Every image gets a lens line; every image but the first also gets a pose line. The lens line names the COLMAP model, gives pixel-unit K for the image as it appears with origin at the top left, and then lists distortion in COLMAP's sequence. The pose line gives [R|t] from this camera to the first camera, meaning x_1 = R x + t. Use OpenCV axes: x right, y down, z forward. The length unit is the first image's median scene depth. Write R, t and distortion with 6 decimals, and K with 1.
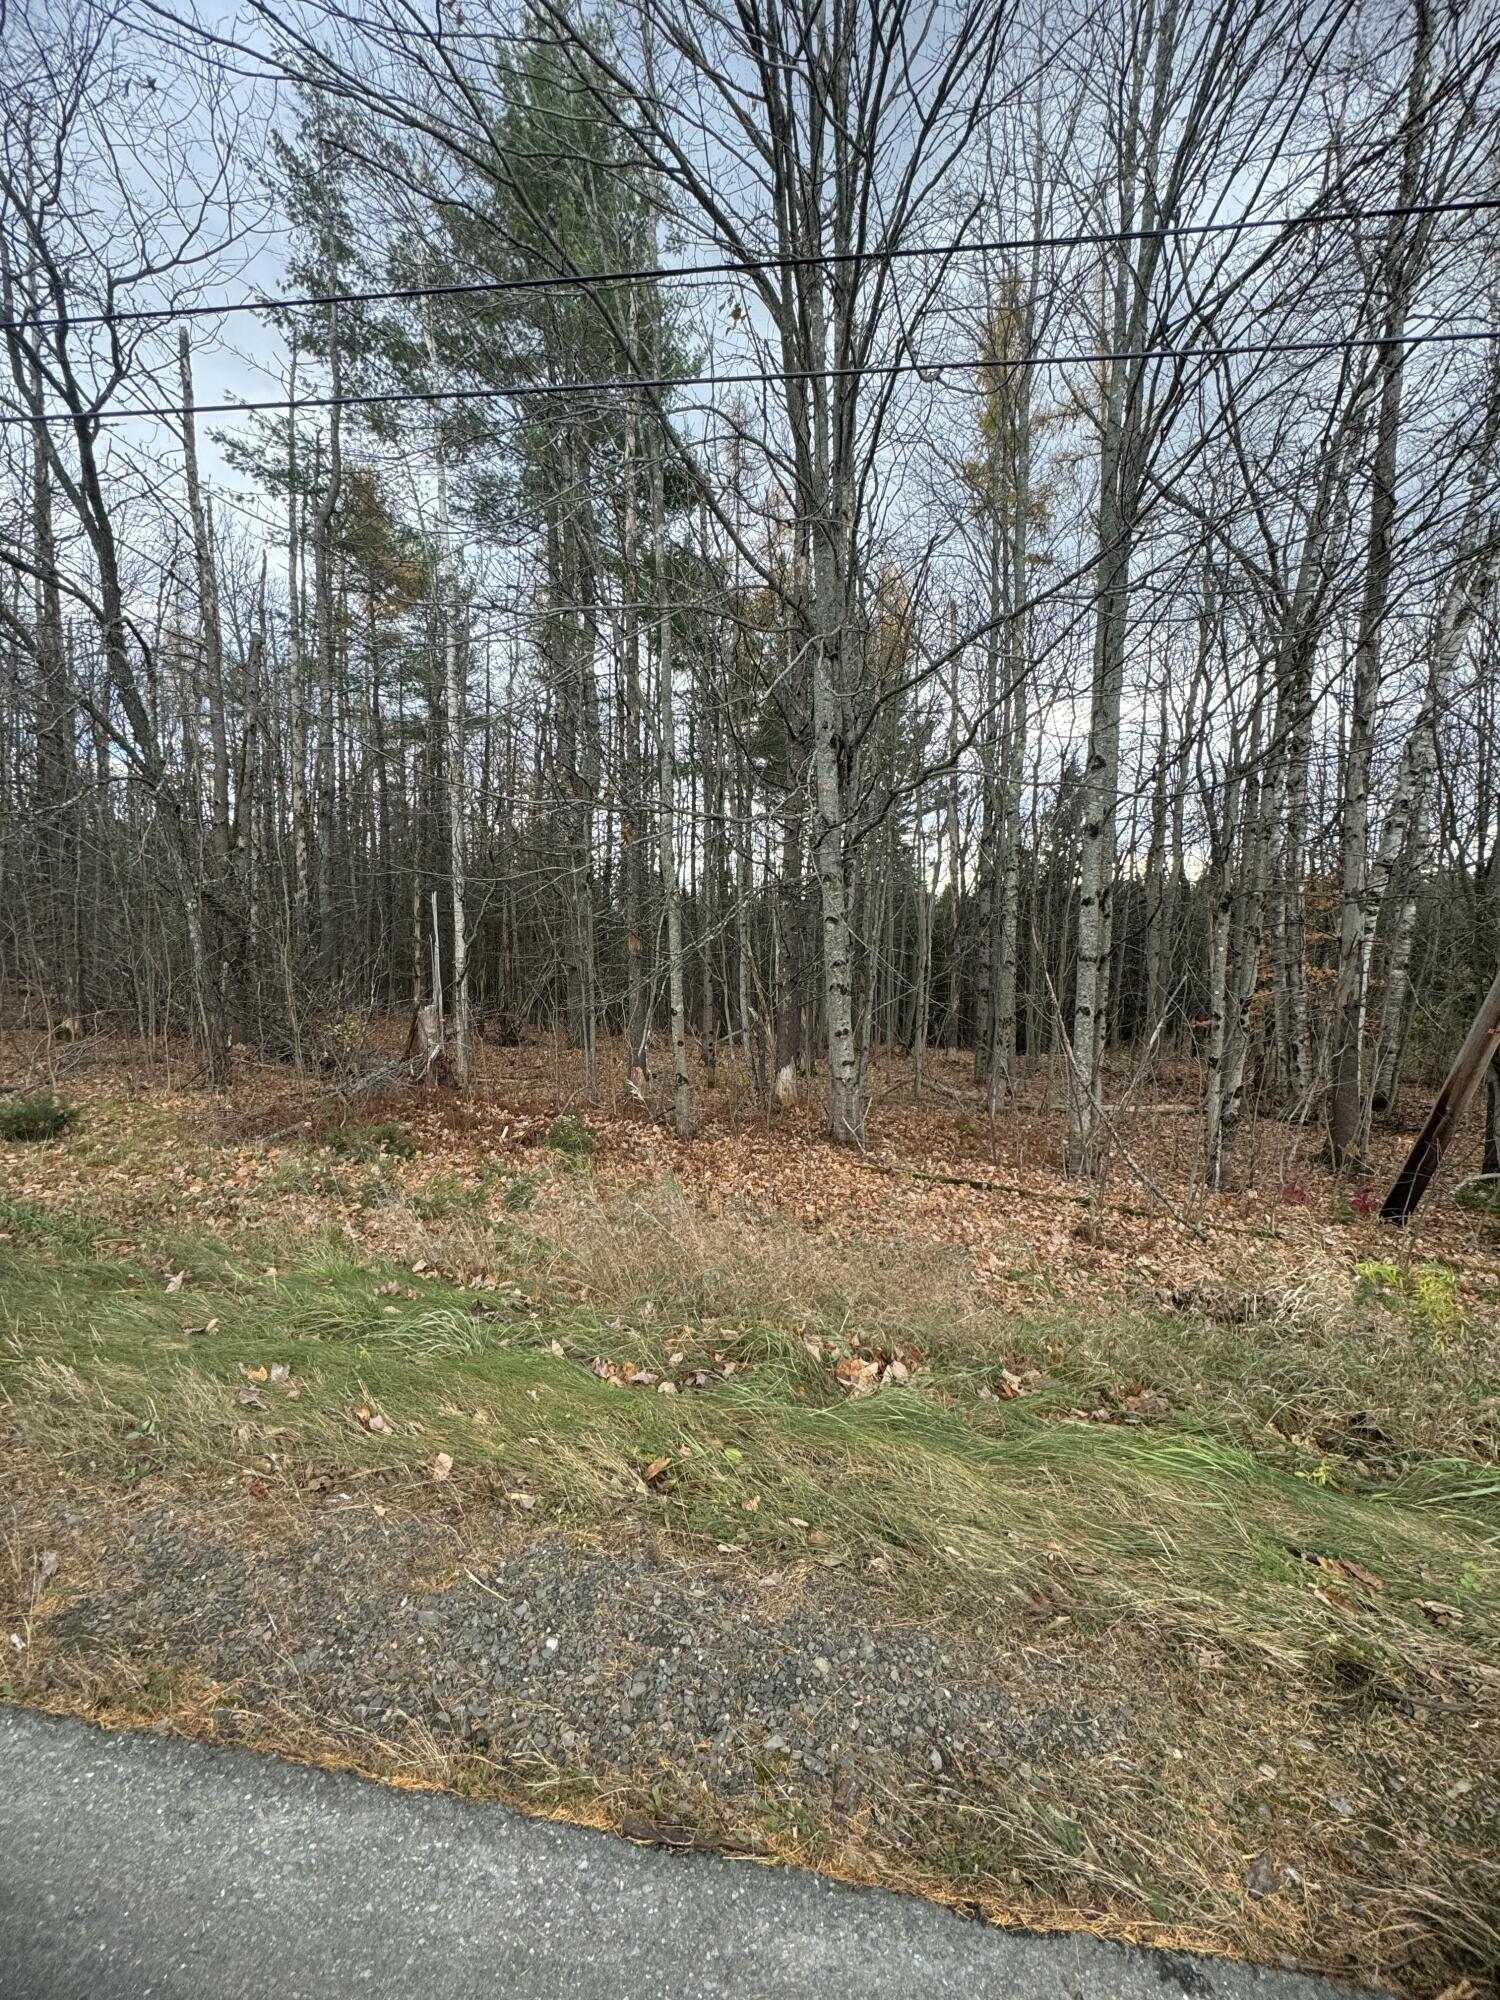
lens RADIAL K [[803.8, 0, 750.0], [0, 803.8, 1000.0], [0, 0, 1]] dist [0.001065, 0.000519]
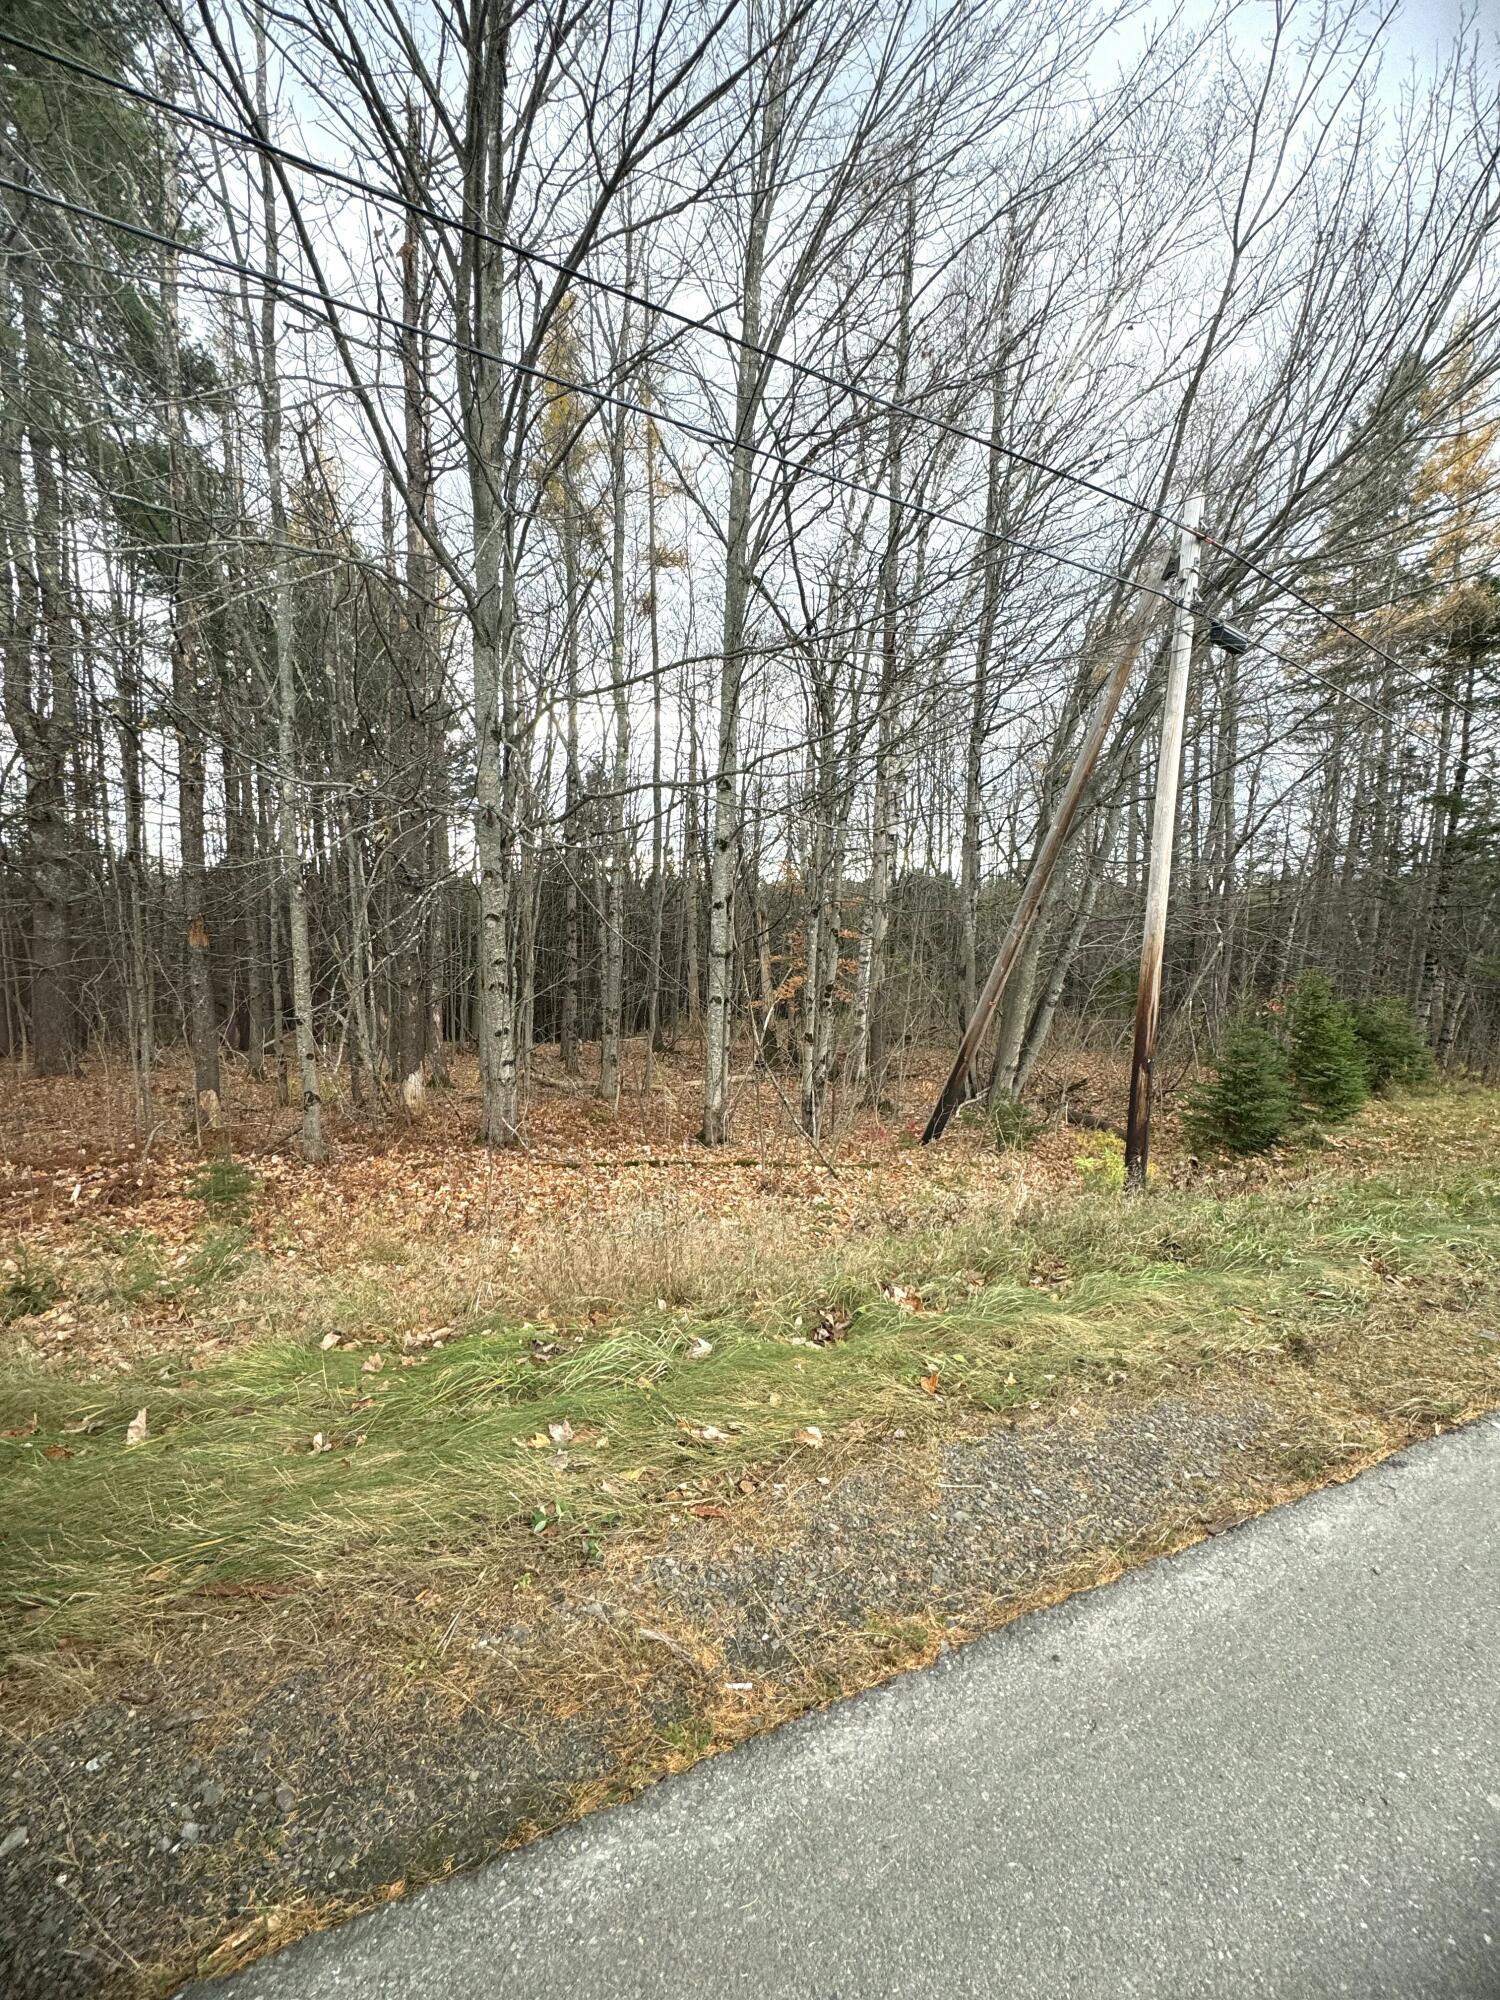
lens RADIAL K [[803.8, 0, 750.0], [0, 803.8, 1000.0], [0, 0, 1]] dist [0.001065, 0.000519]
pose [[0.823303, -0.040327, 0.566167, -0.202995], [0.032911, 0.999186, 0.023311, -0.012212], [-0.566646, -0.000558, 0.823961, 0.022693]]
